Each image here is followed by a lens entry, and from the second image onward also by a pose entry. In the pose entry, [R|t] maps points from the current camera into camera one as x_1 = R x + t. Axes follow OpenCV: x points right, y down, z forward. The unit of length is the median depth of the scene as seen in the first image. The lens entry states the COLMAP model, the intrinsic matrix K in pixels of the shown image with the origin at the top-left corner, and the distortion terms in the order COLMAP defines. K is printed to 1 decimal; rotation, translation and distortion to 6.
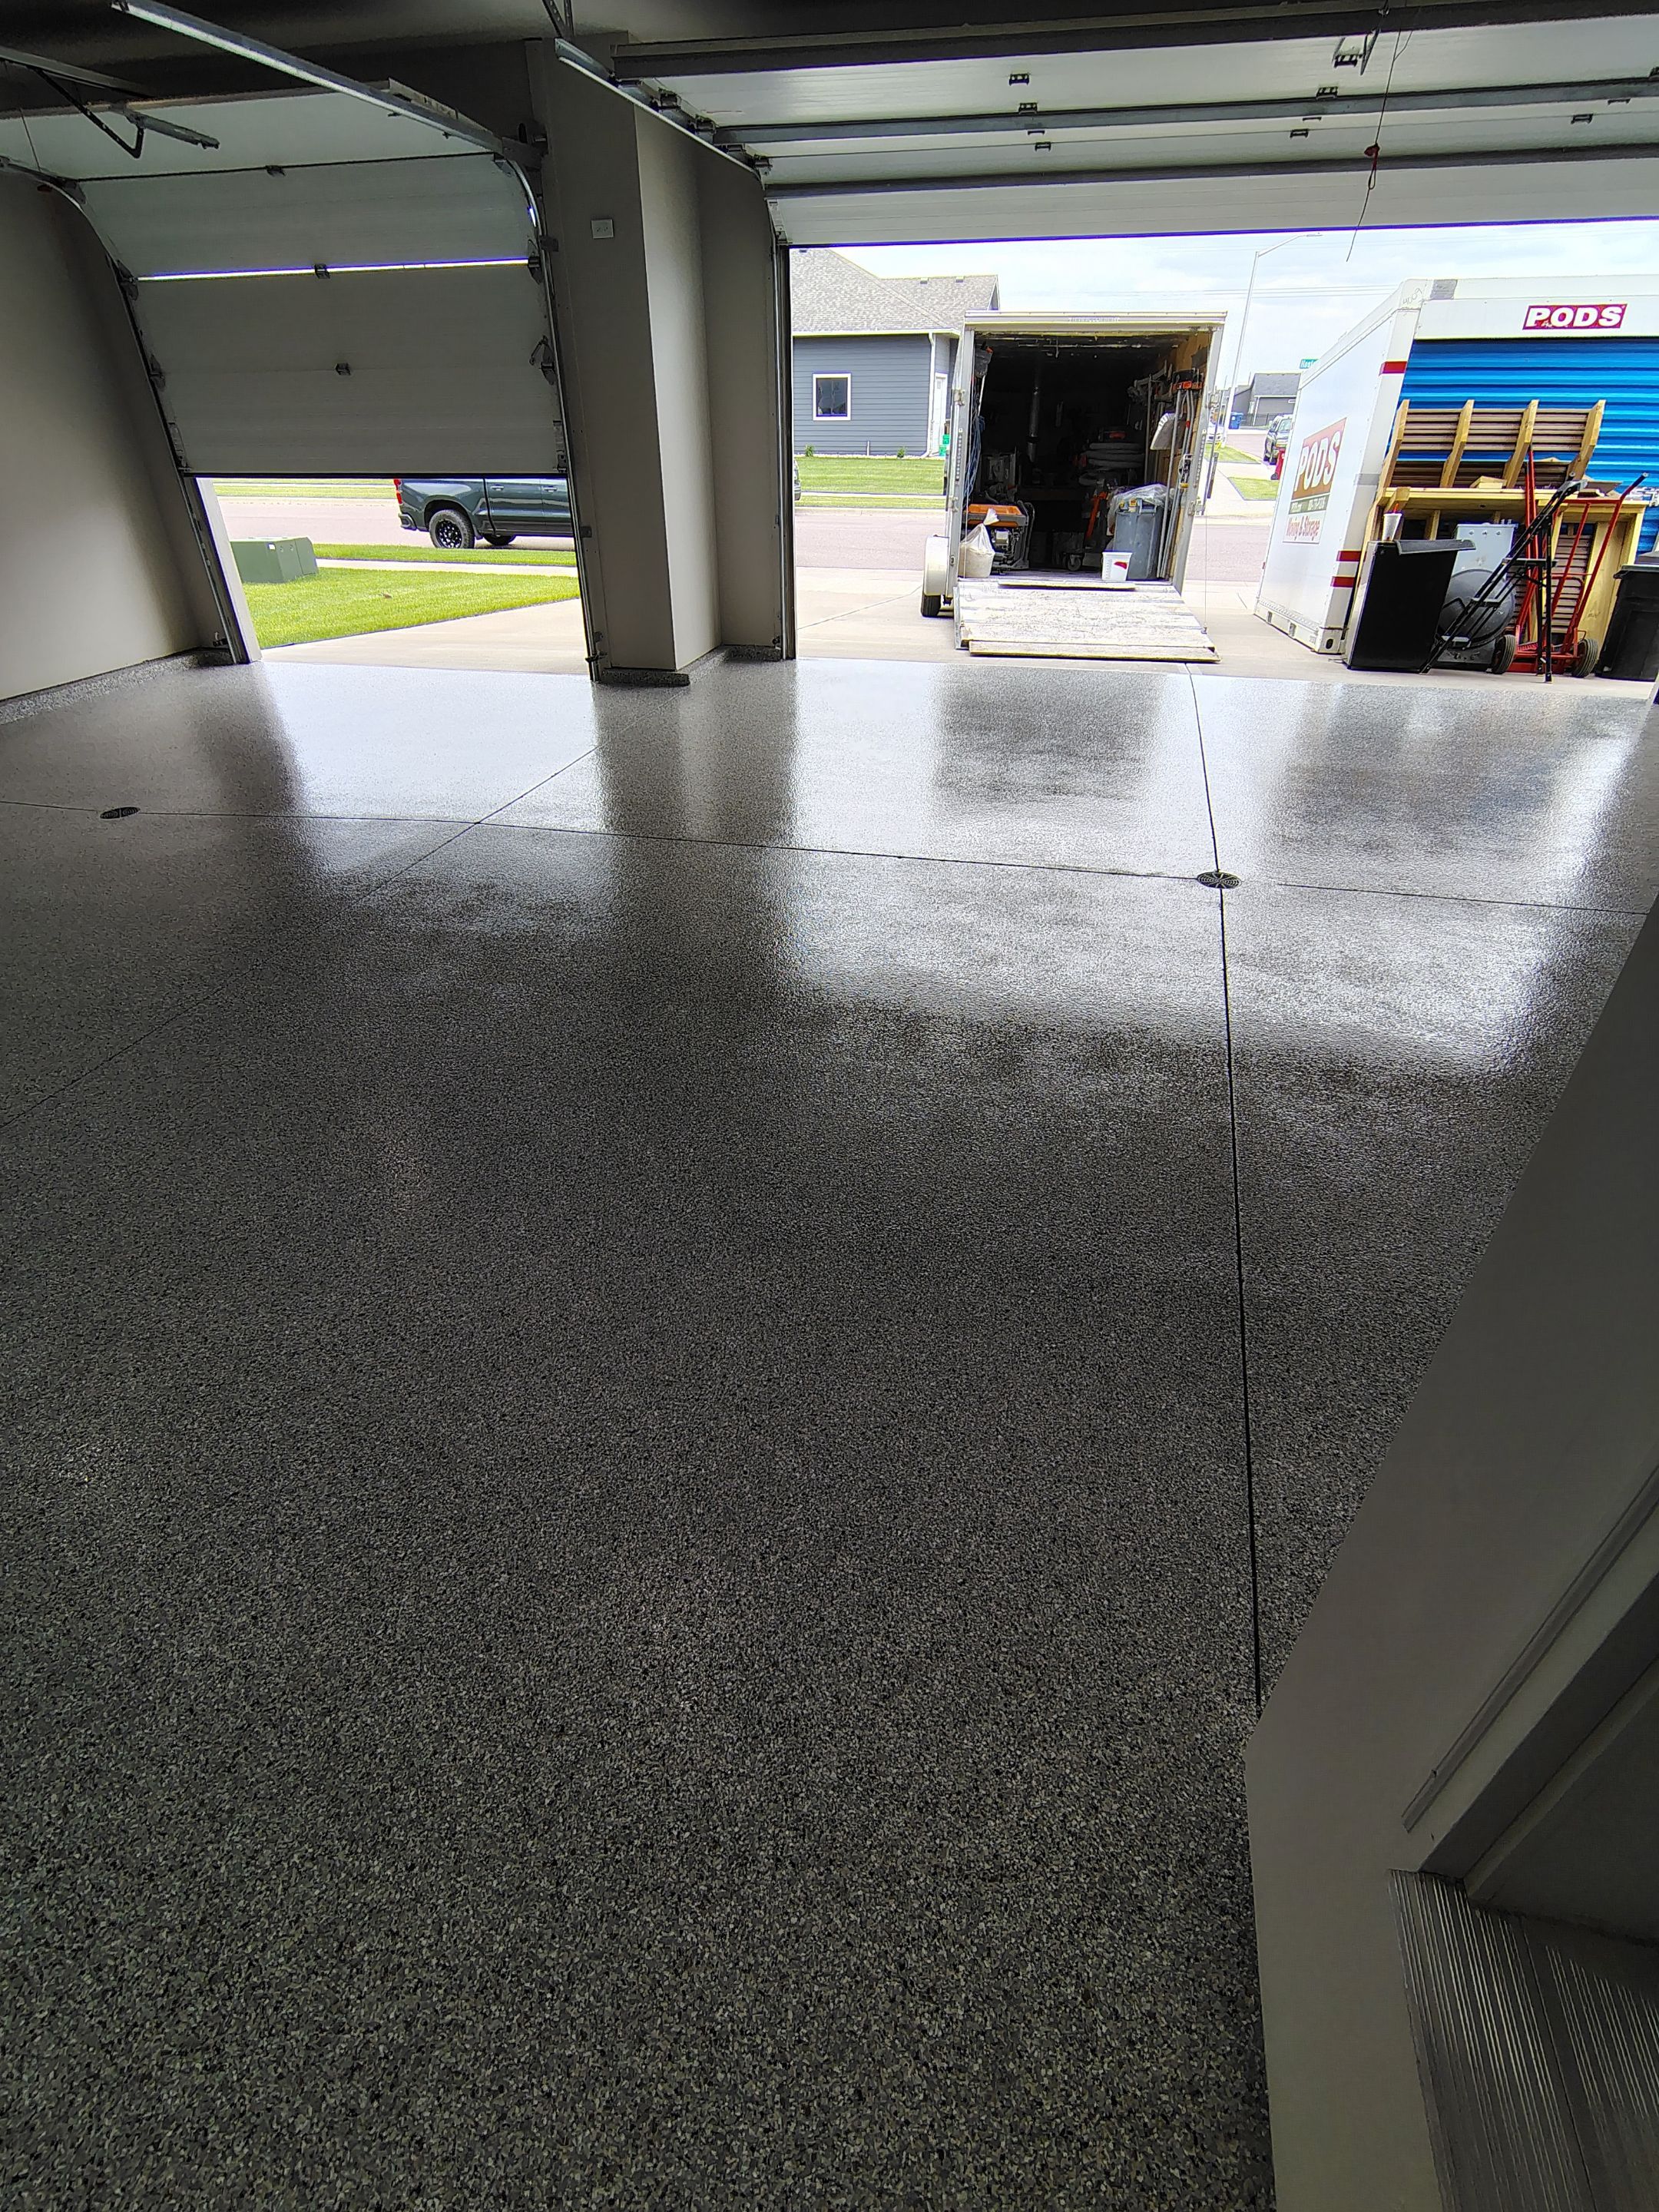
lens RADIAL K [[1041.2, 0, 822.1], [0, 1041.2, 1098.9], [0, 0, 1]] dist [-0.010979, 0.005881]
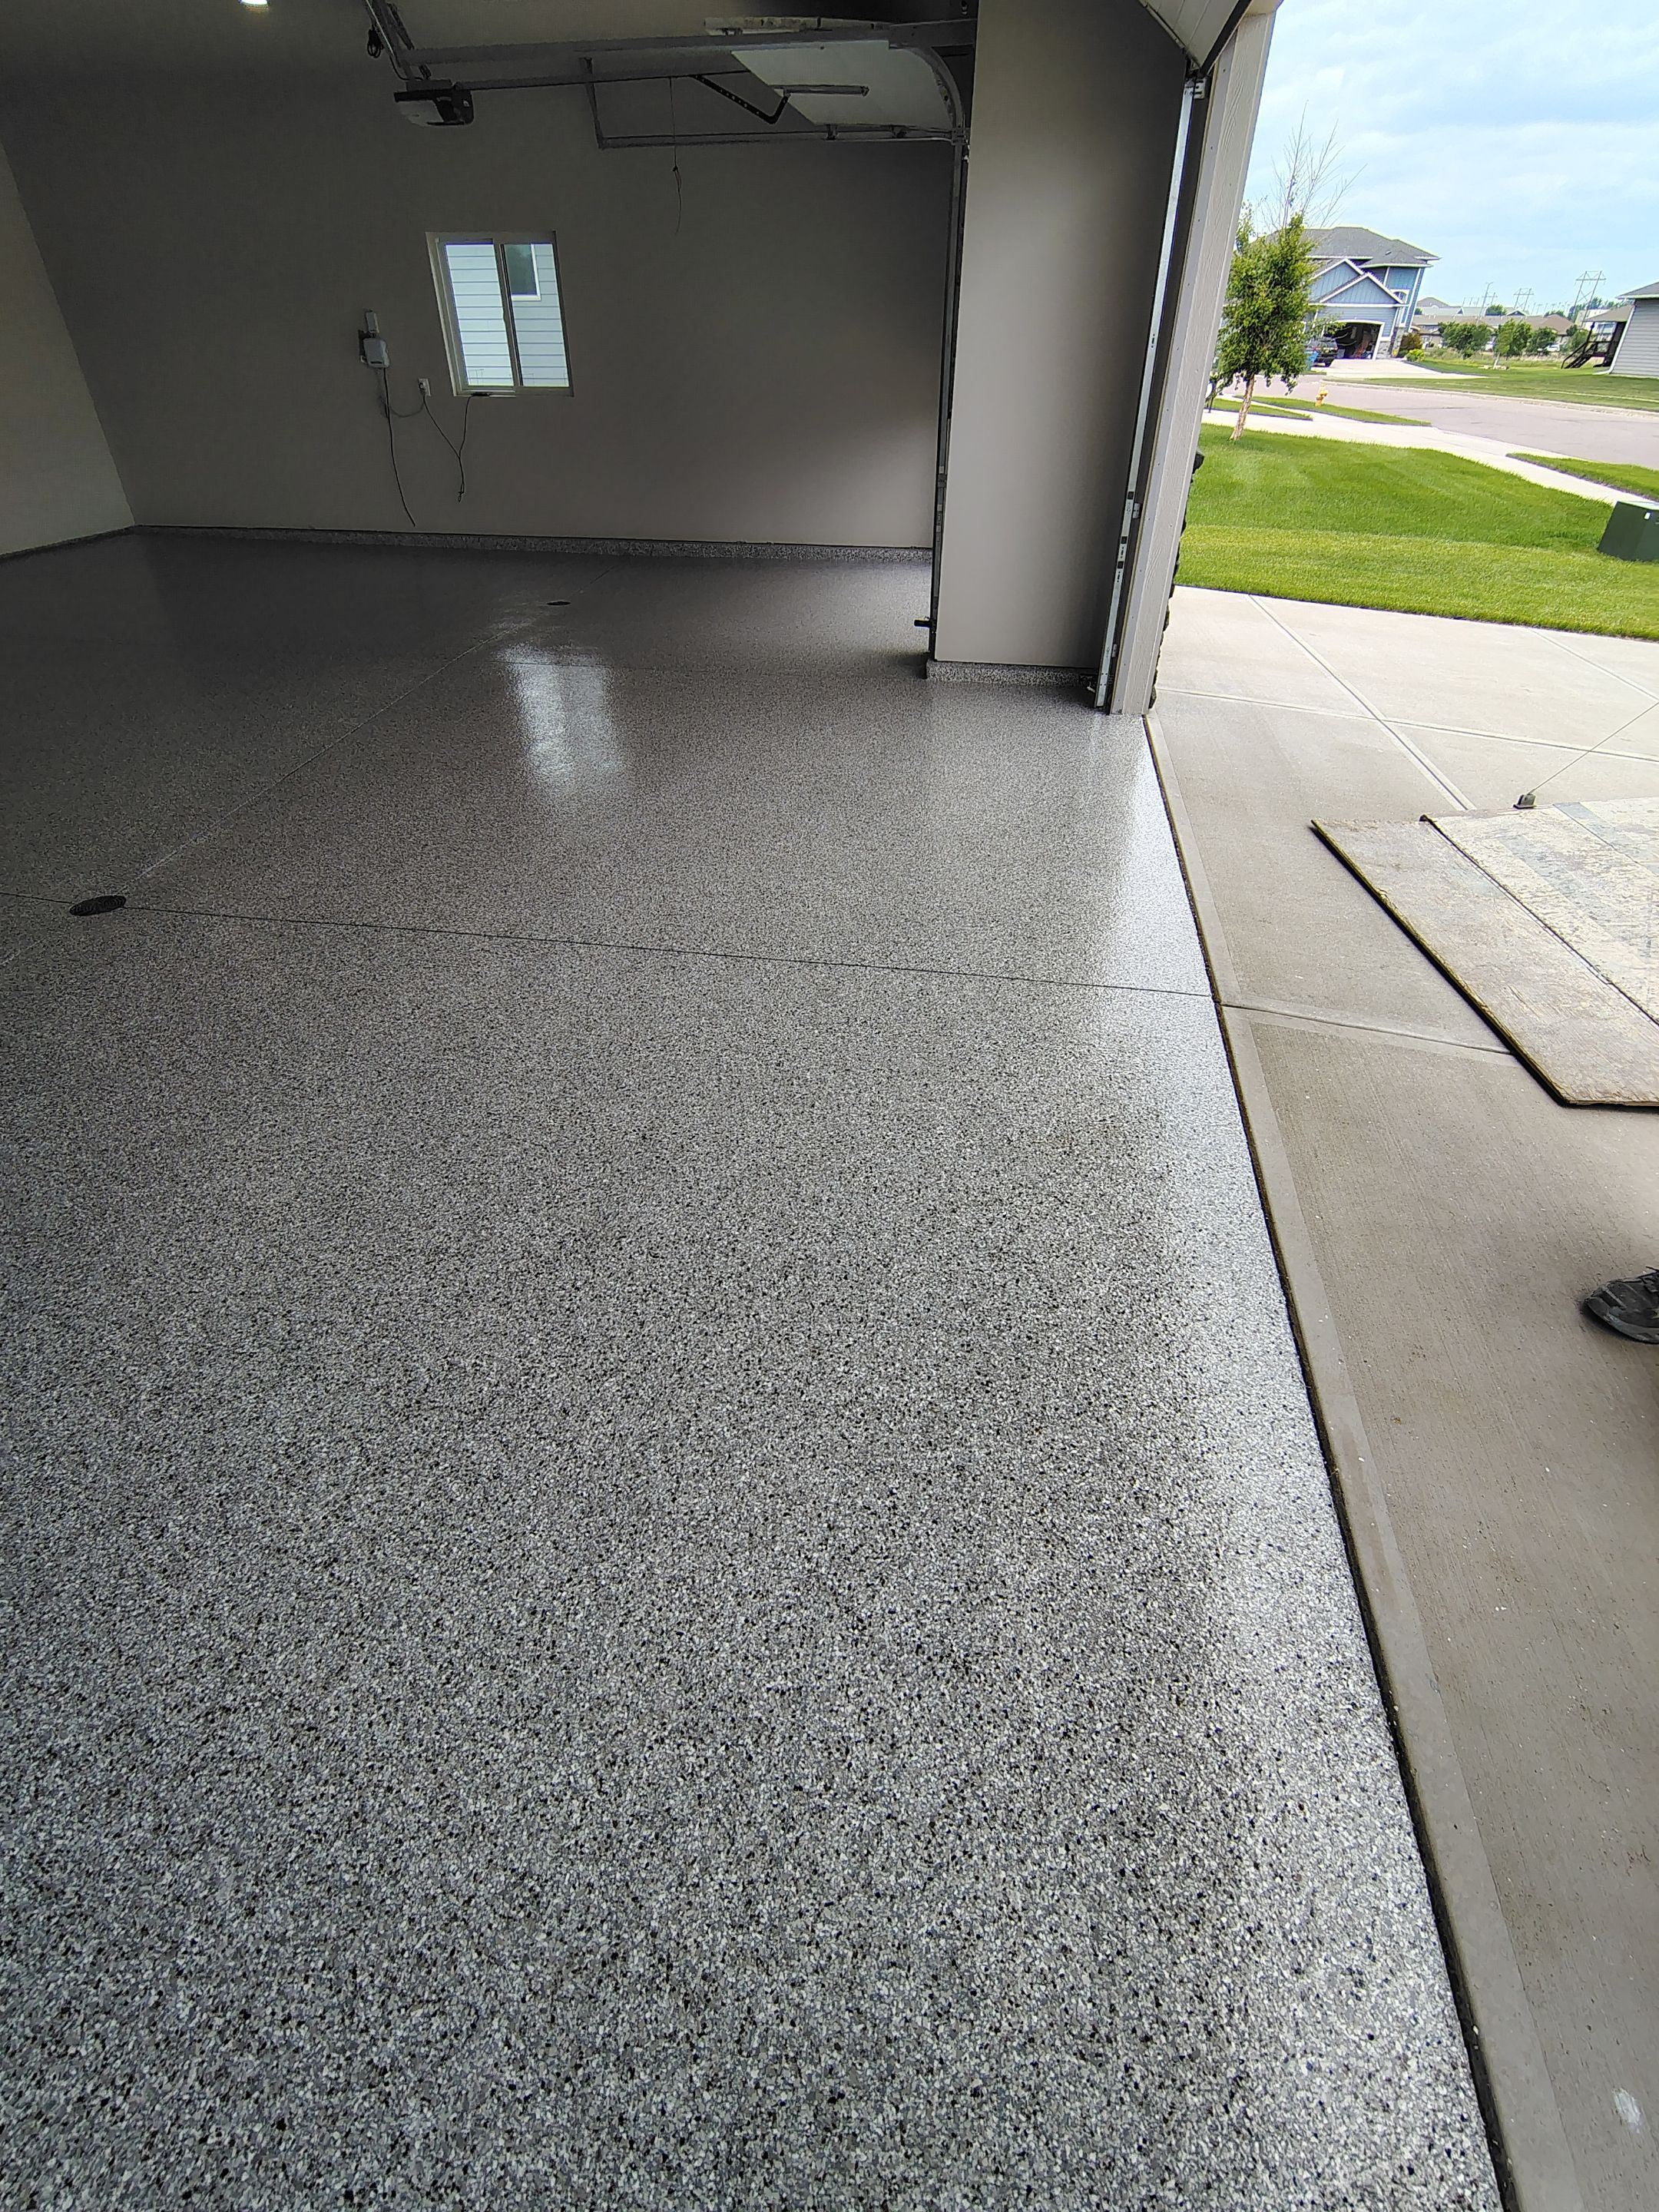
lens RADIAL K [[1041.2, 0, 822.7], [0, 1041.2, 1091.8], [0, 0, 1]] dist [-0.010979, 0.005881]
pose [[0.074531, 0.593036, -0.801719, 0.884352], [-0.557712, 0.691257, 0.459480, -0.615348], [0.826682, 0.412883, 0.382263, 0.912042]]
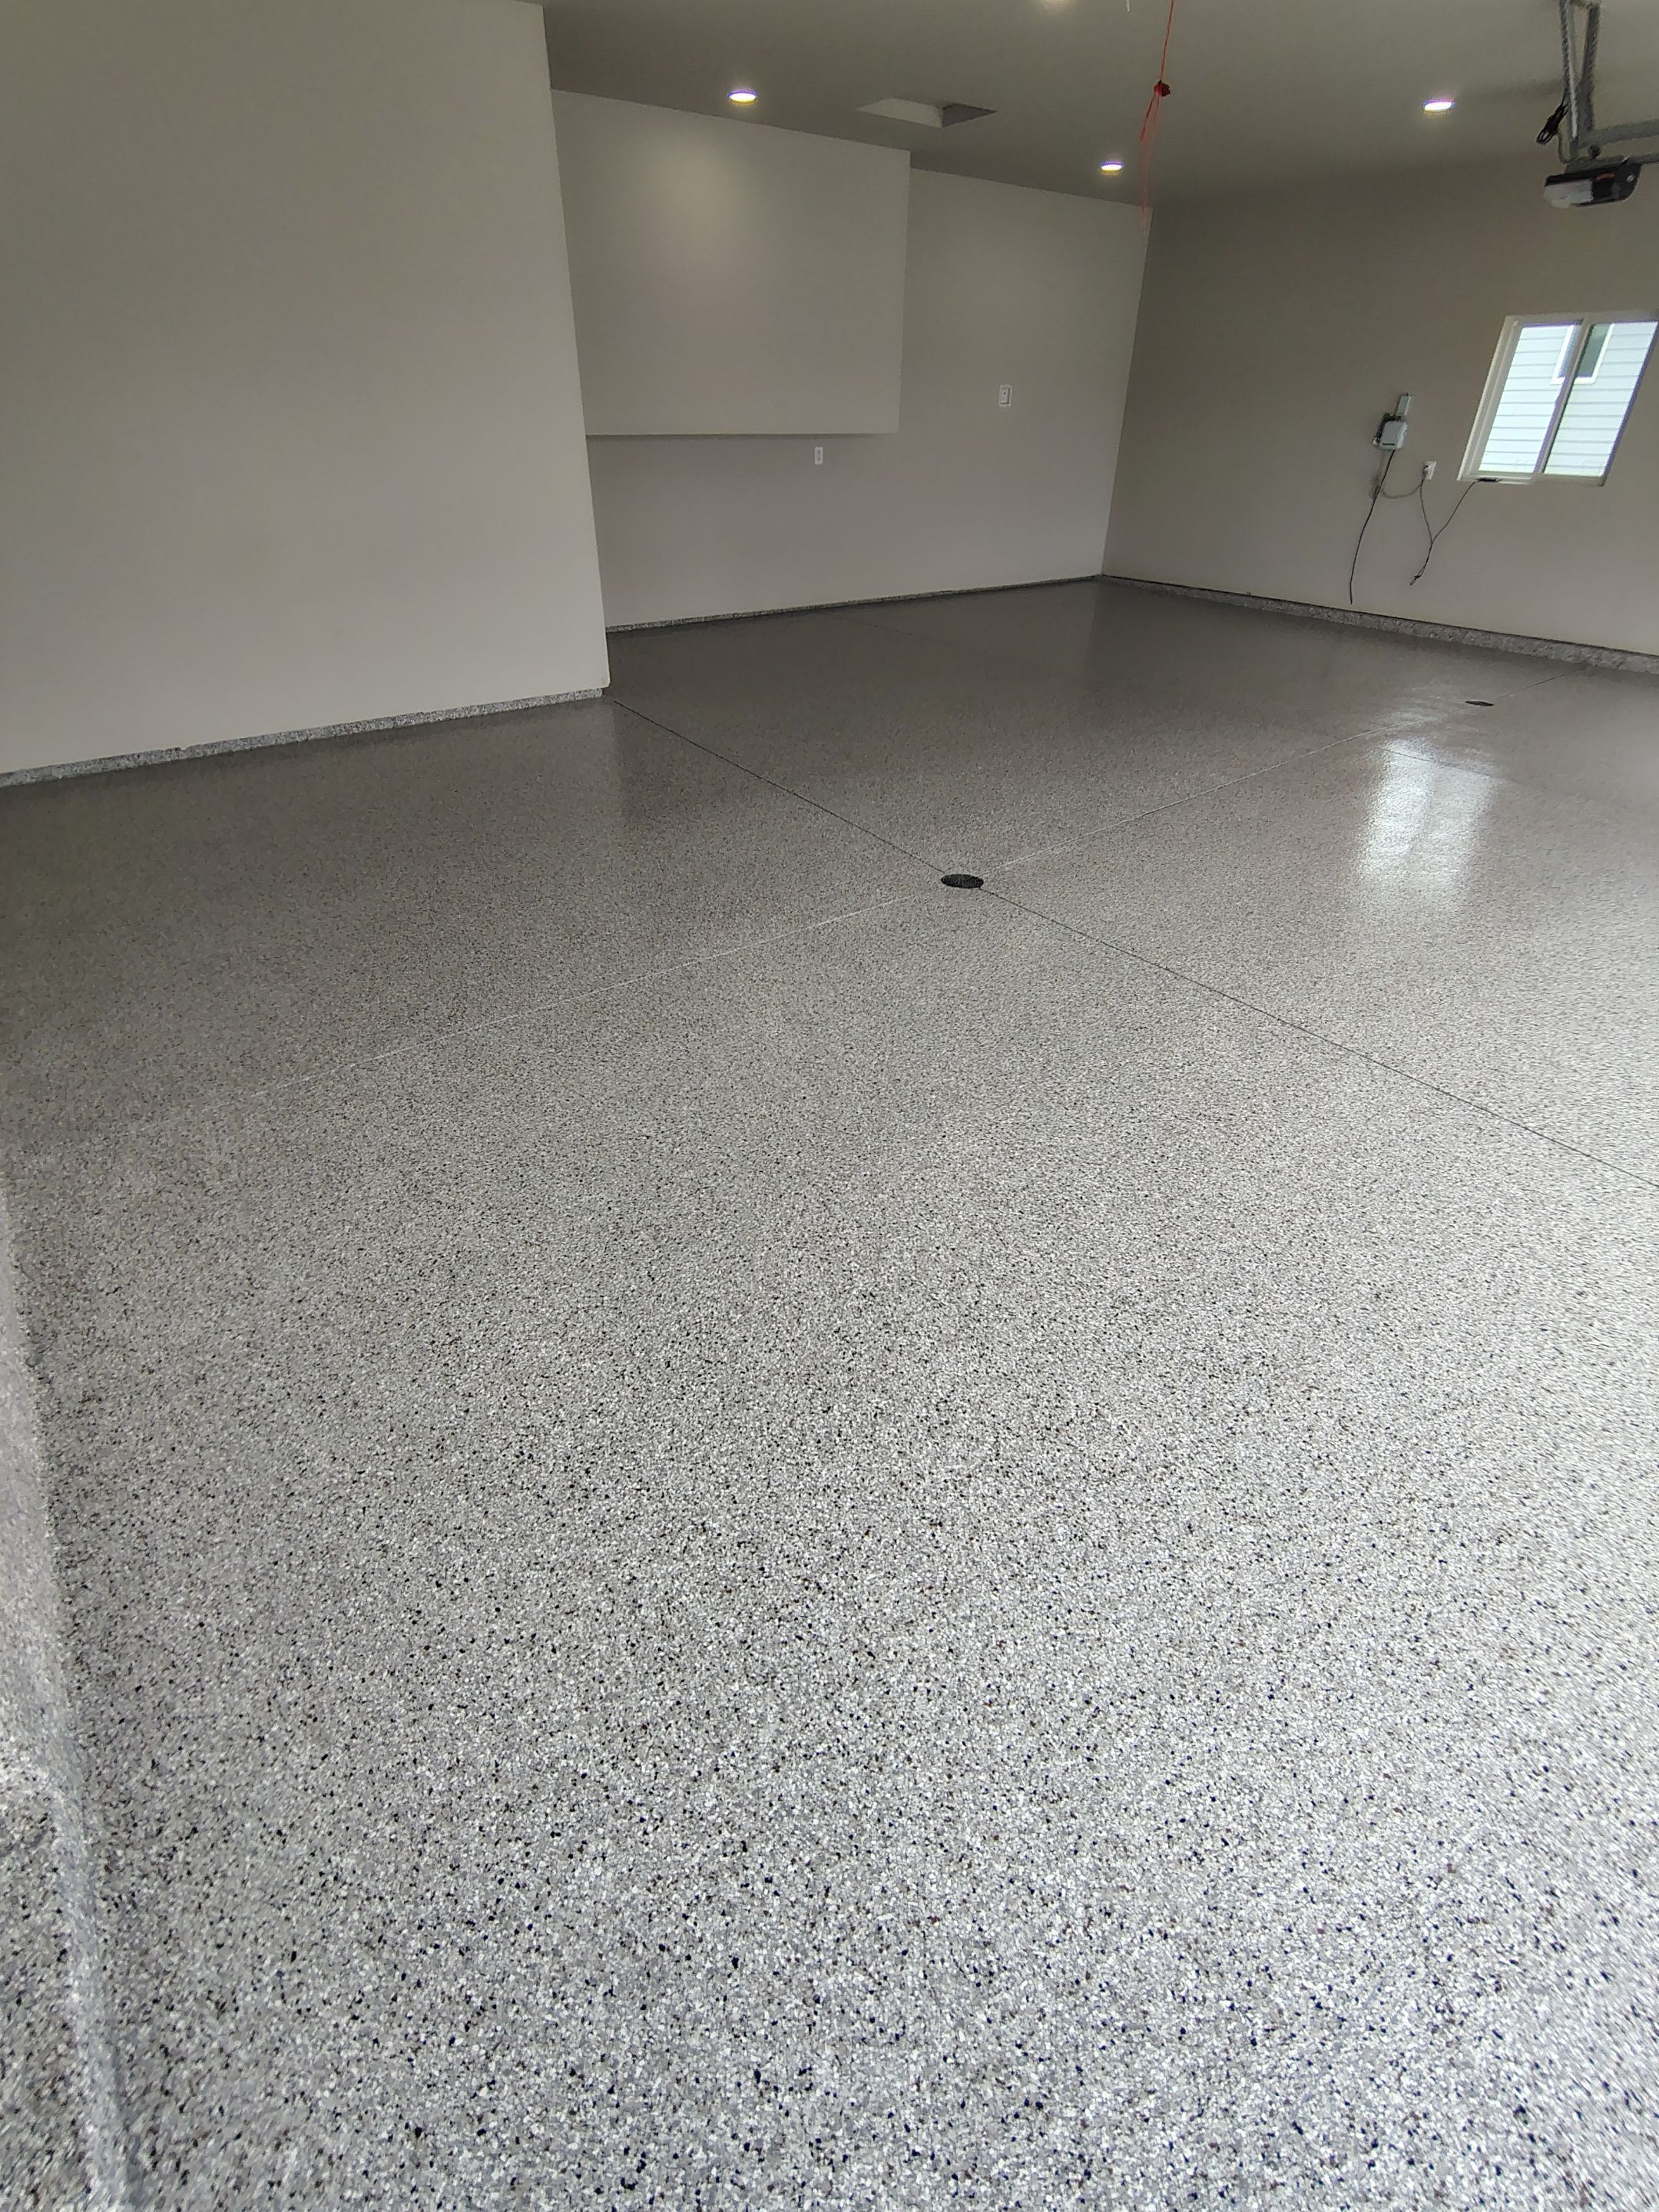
lens RADIAL K [[1041.2, 0, 828.2], [0, 1041.2, 1088.9], [0, 0, 1]] dist [-0.010979, 0.005881]
pose [[-0.625264, 0.427869, -0.652666, 0.887616], [-0.440081, 0.497343, 0.747648, -0.594578], [0.644495, 0.754704, -0.122674, 0.878153]]
